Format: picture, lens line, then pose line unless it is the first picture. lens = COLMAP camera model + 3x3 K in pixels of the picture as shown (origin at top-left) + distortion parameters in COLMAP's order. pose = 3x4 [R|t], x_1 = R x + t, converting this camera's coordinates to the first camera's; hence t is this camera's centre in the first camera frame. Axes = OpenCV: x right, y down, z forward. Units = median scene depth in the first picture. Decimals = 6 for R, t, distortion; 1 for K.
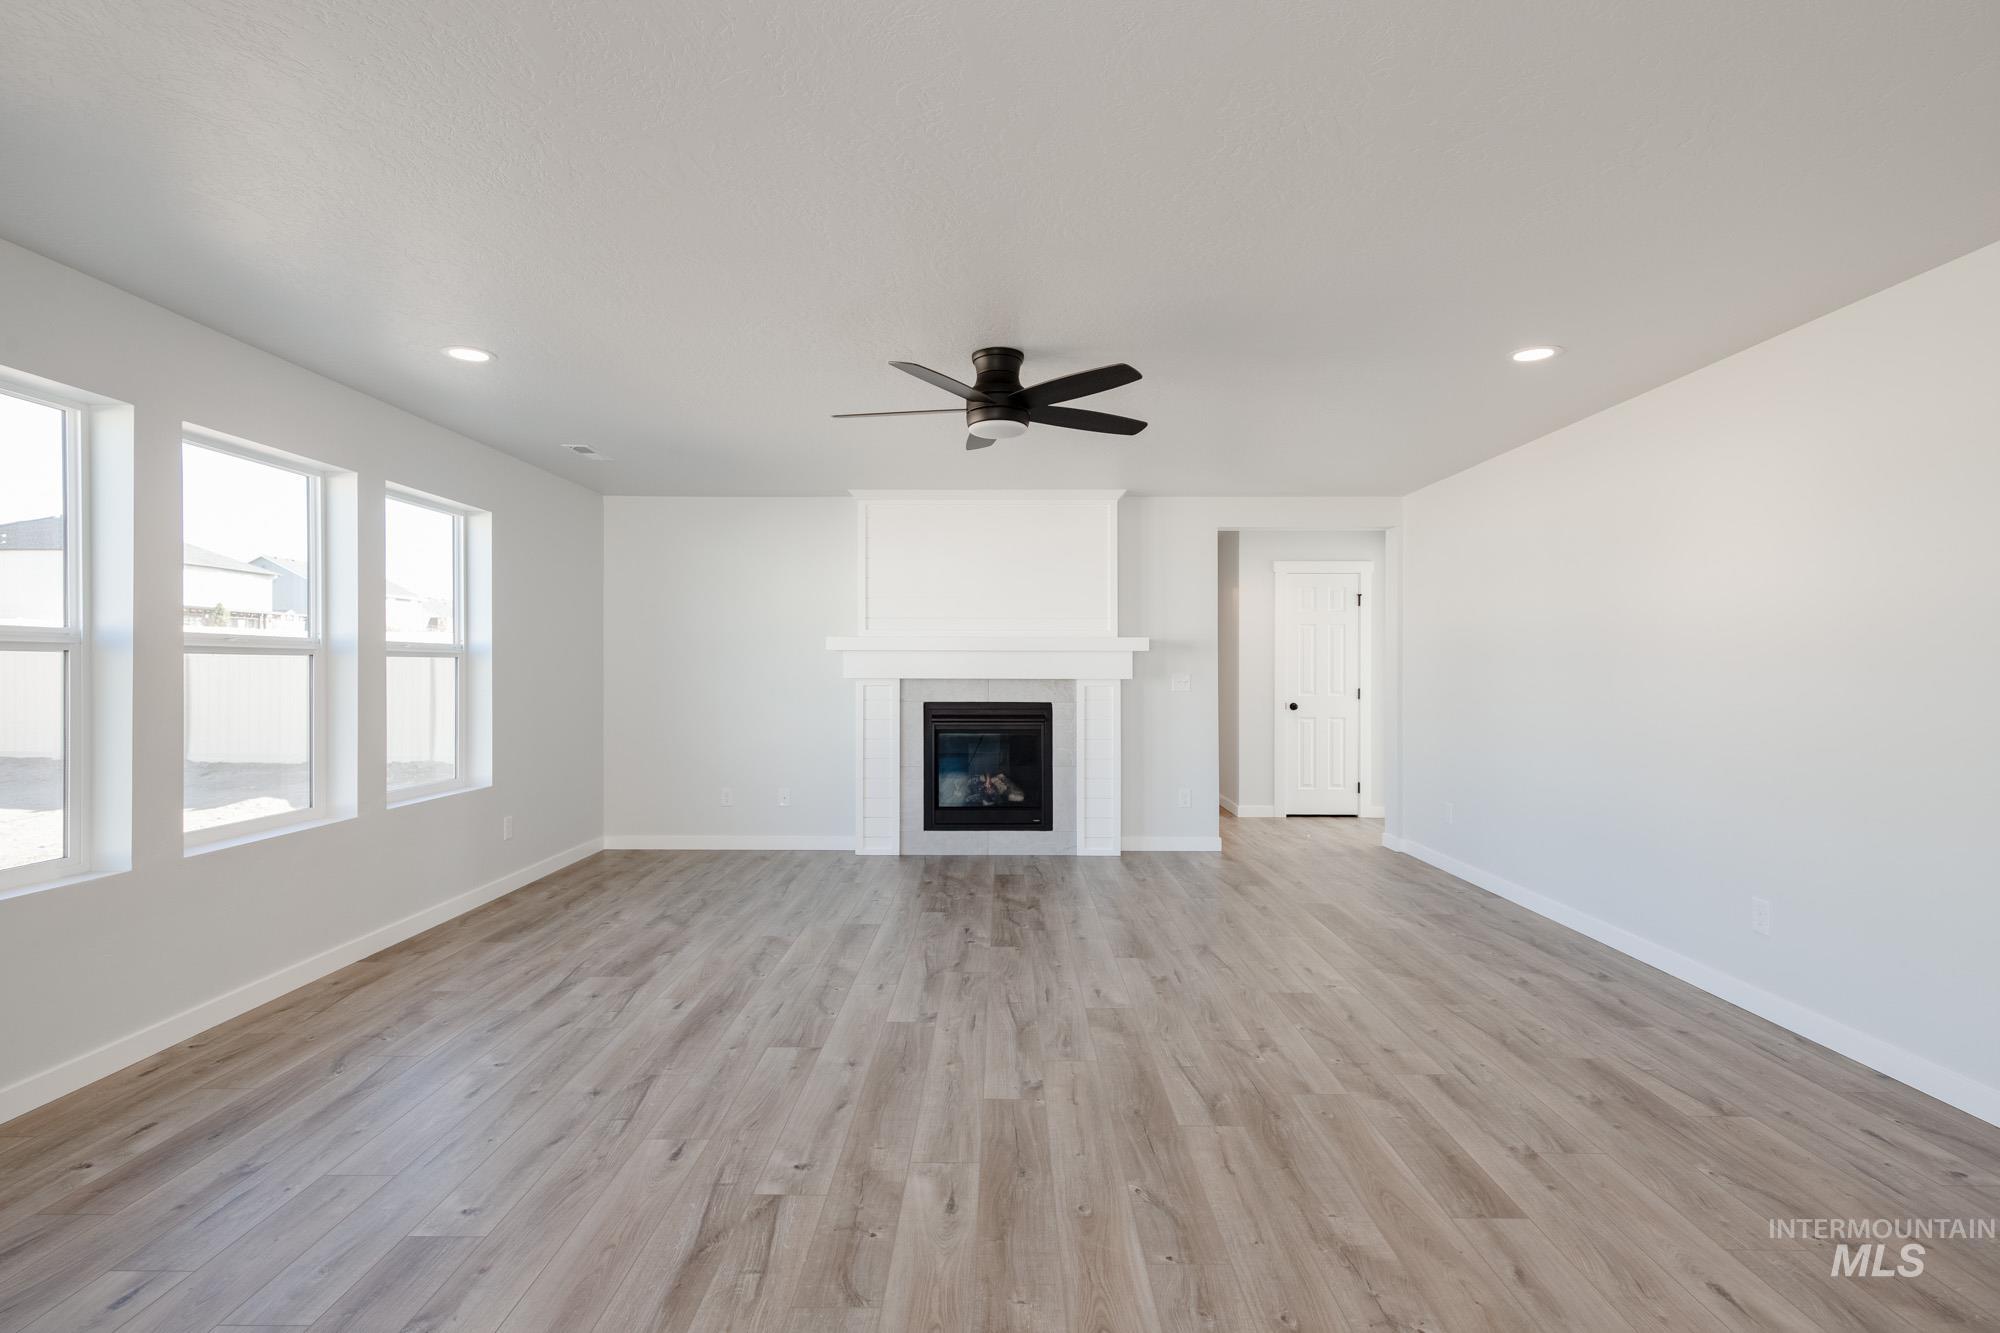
lens RADIAL K [[957.1, 0, 975.3], [0, 957.1, 668.4], [0, 0, 1]] dist [0.014331, -0.003162]
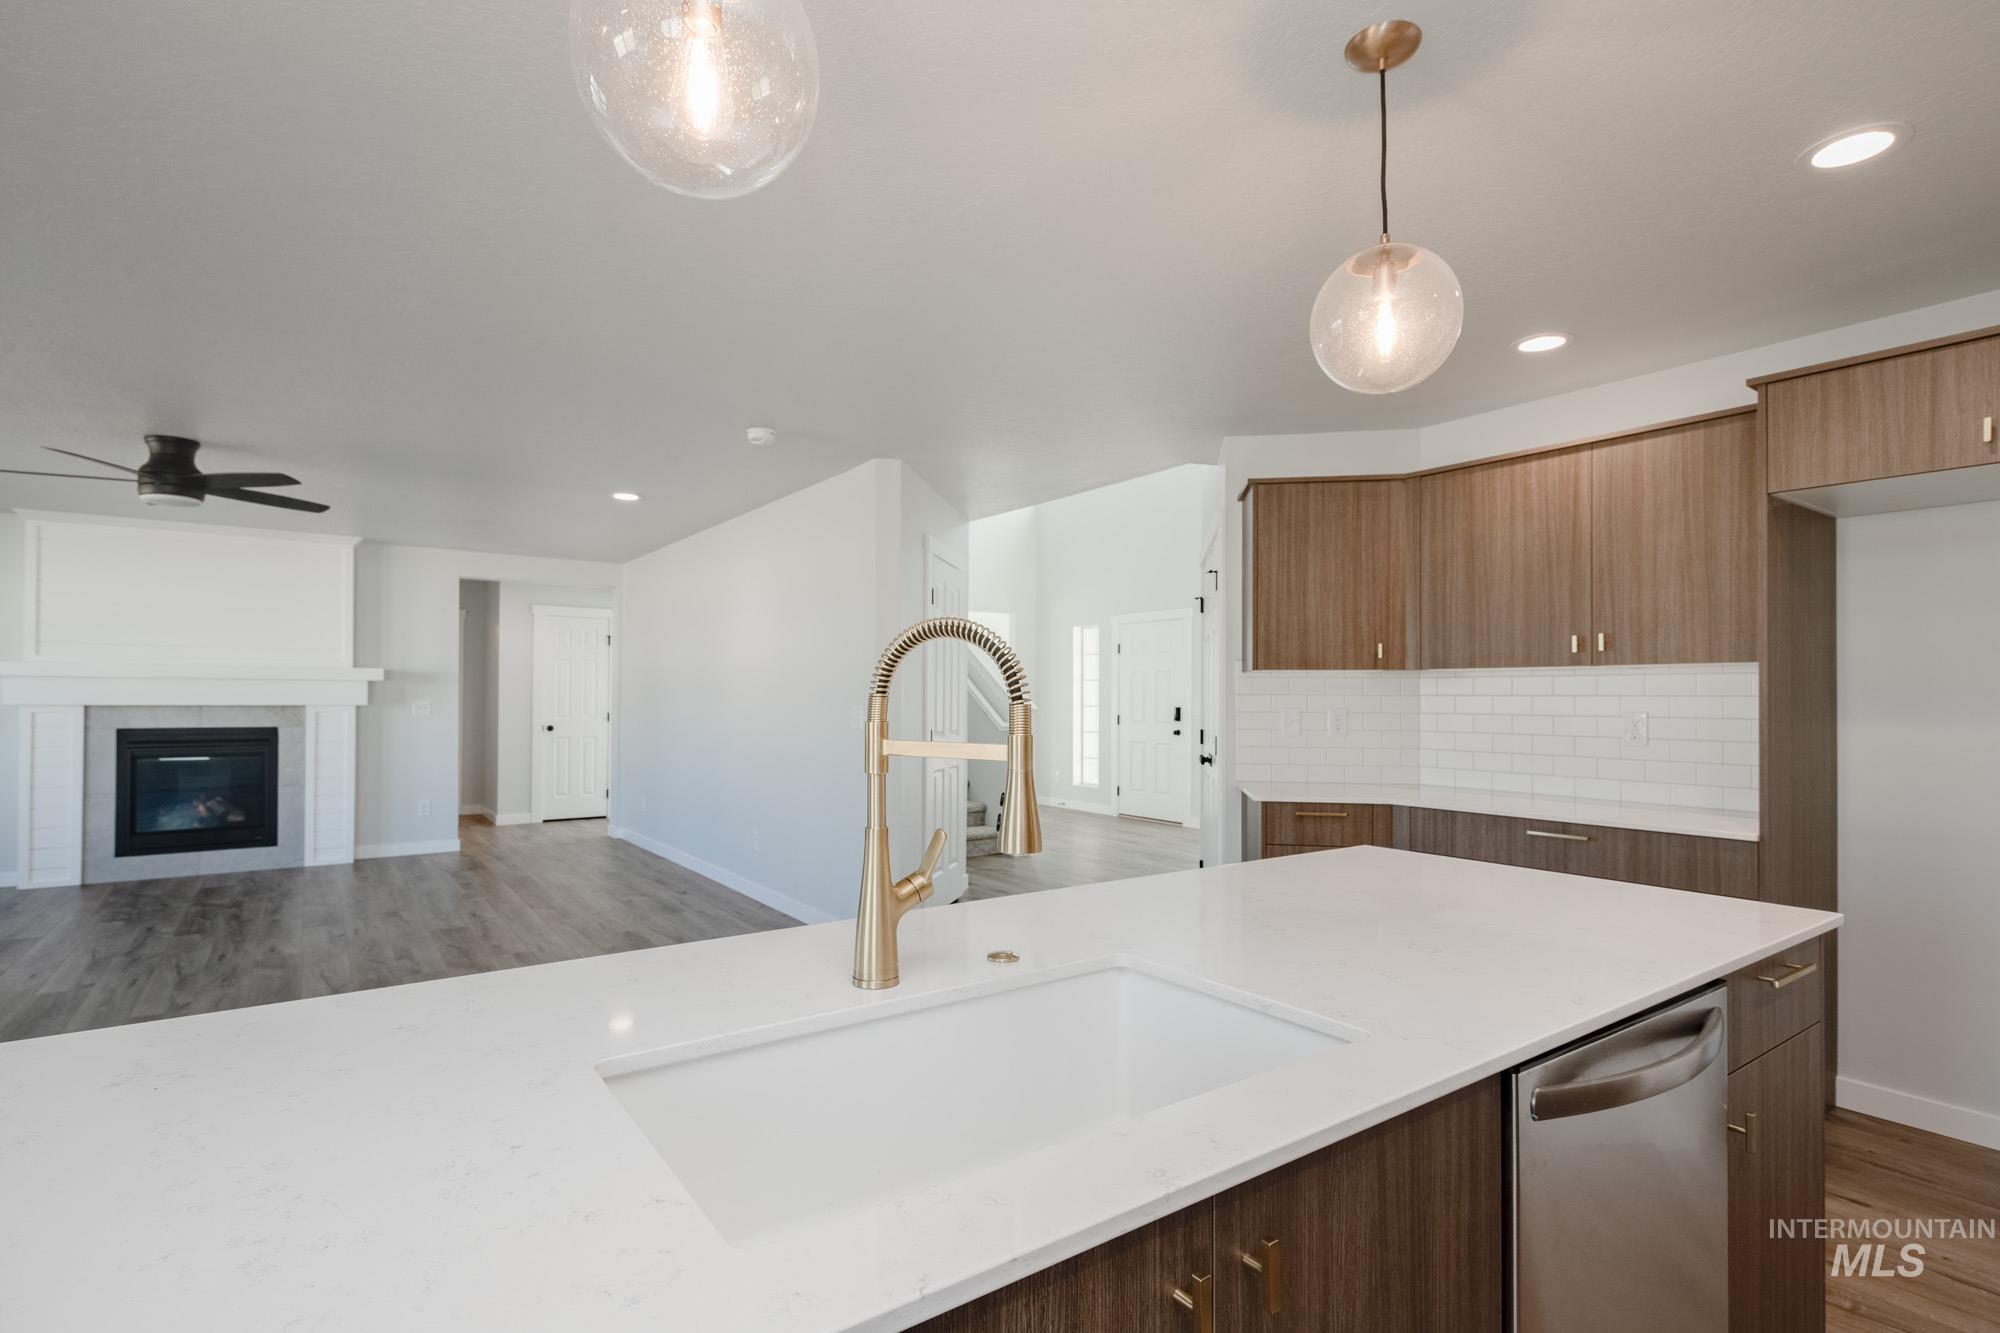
lens RADIAL K [[957.1, 0, 986.1], [0, 957.1, 687.5], [0, 0, 1]] dist [0.014331, -0.003162]
pose [[0.800572, 0.009316, 0.599164, 0.108723], [-0.003663, 0.999937, -0.010653, -0.000387], [-0.599225, 0.006333, 0.800556, -0.561740]]
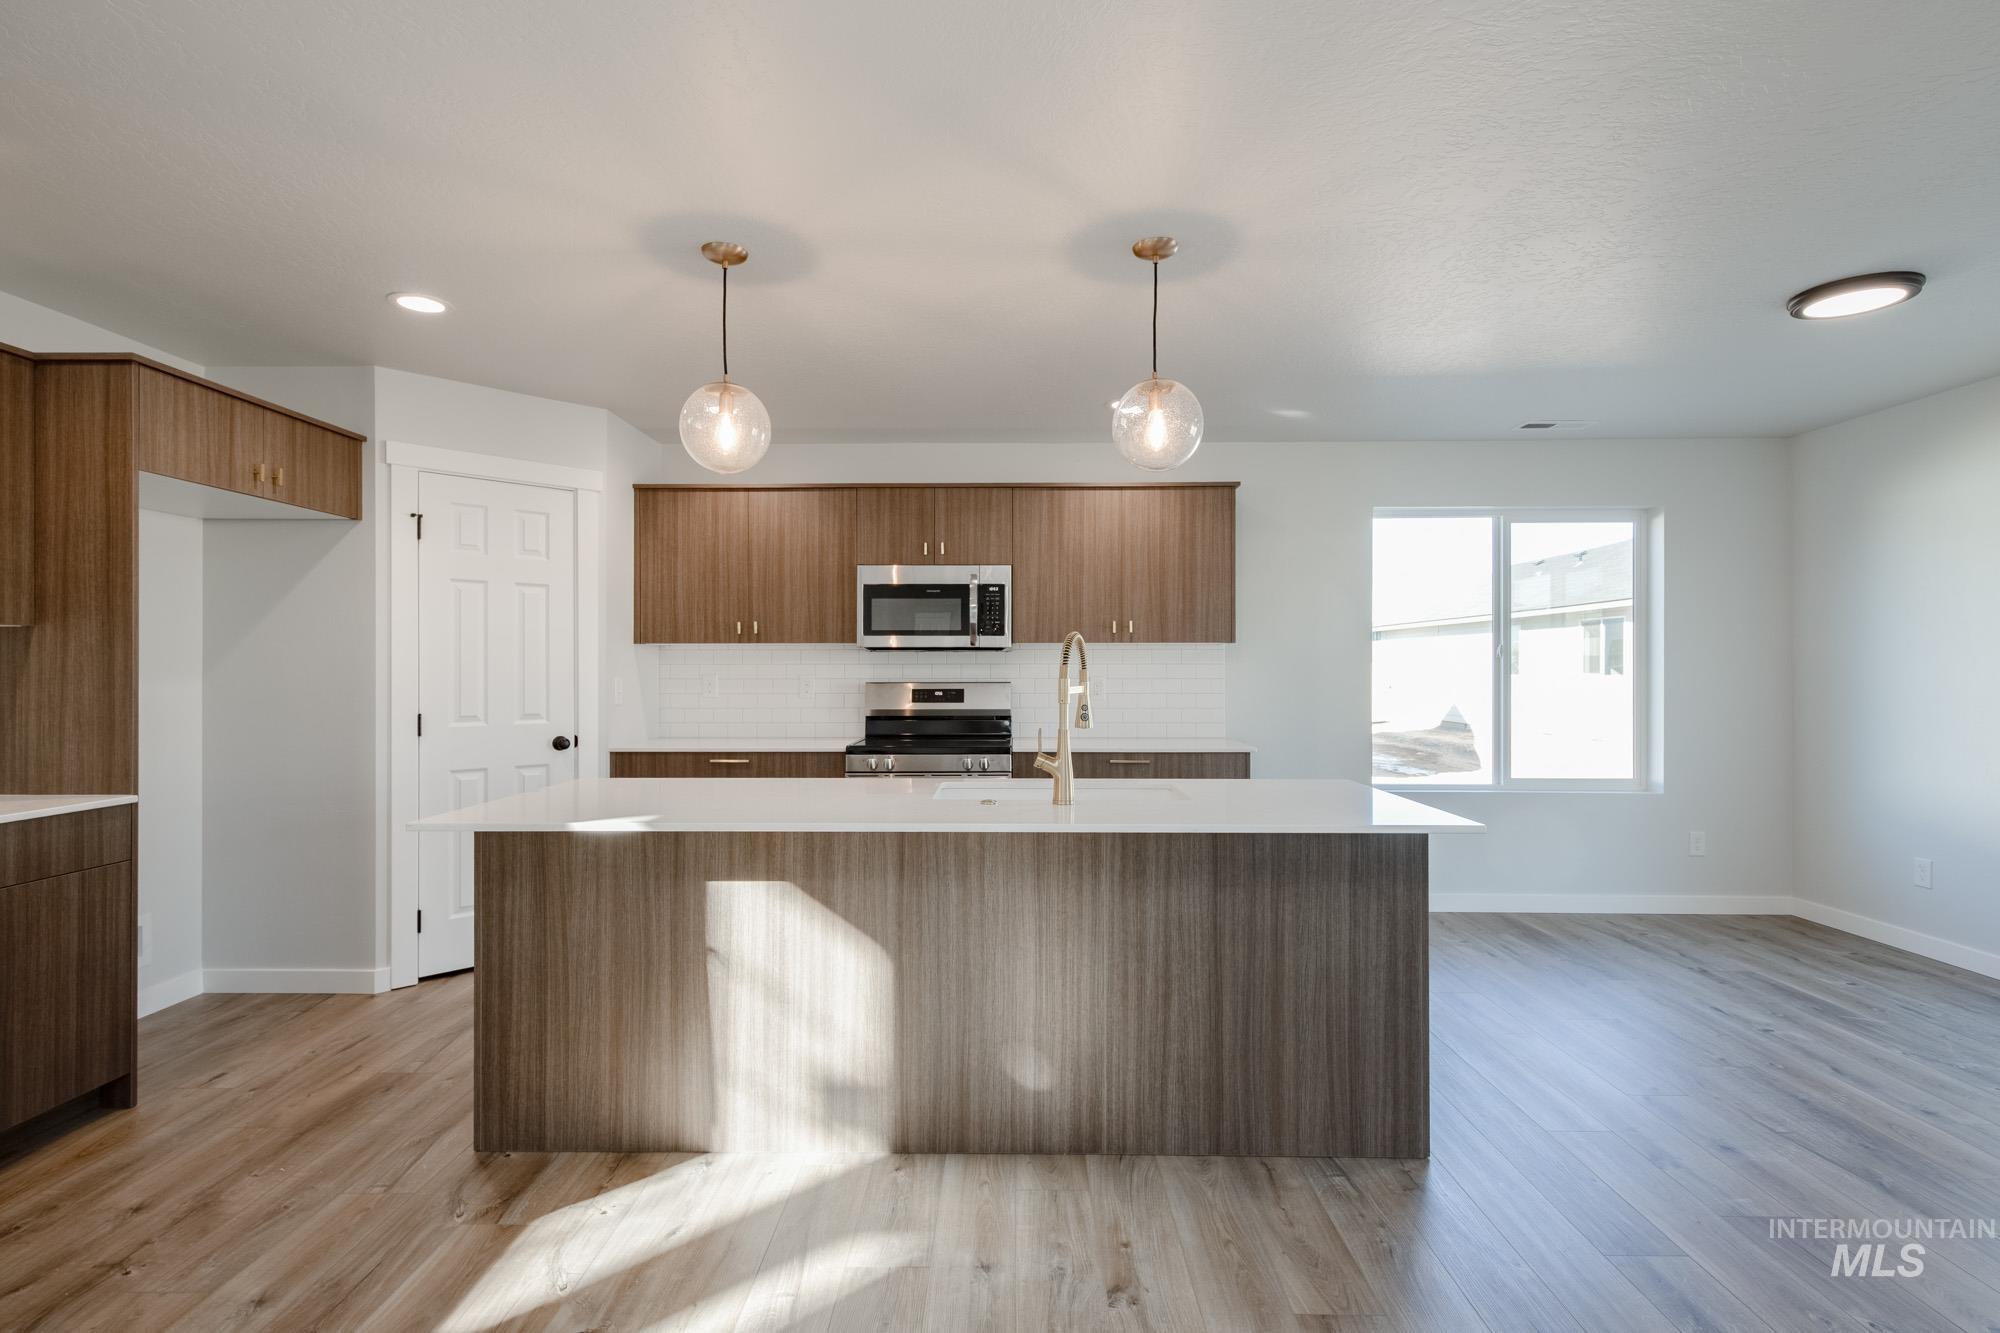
lens RADIAL K [[957.1, 0, 992.5], [0, 957.1, 670.7], [0, 0, 1]] dist [0.014331, -0.003162]
pose [[-0.999997, -0.001588, -0.001867, 0.323798], [-0.001599, 0.999981, 0.005958, -0.002700], [0.001857, 0.005961, -0.999981, 0.365435]]
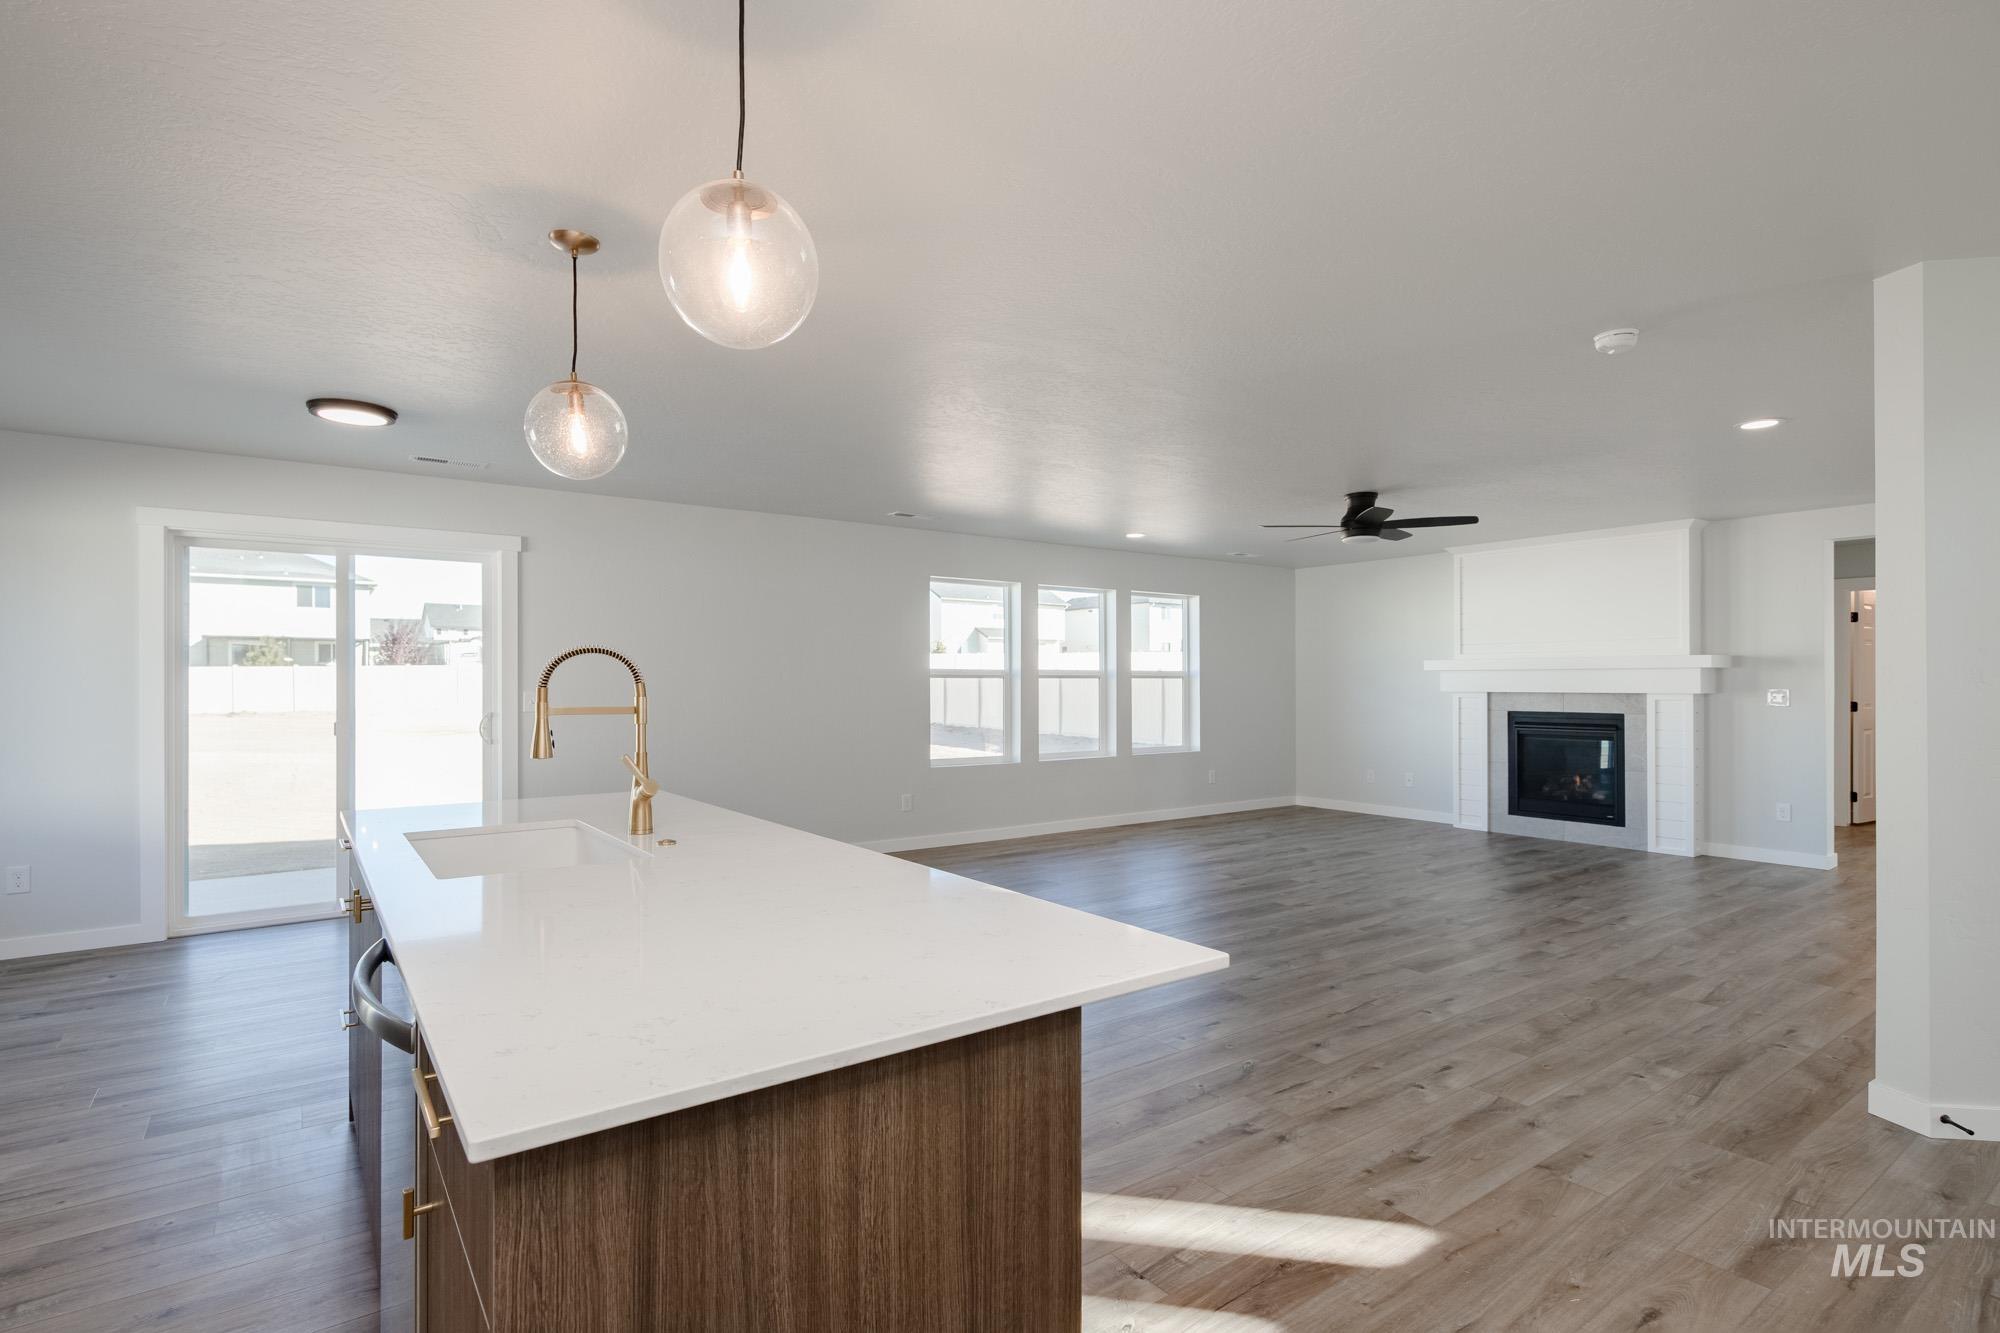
lens RADIAL K [[957.1, 0, 990.5], [0, 957.1, 674.8], [0, 0, 1]] dist [0.014331, -0.003162]
pose [[0.595527, -0.008893, -0.803286, 0.883810], [0.002286, 0.999953, -0.009375, -0.002621], [0.803332, 0.003747, 0.595519, -0.457306]]
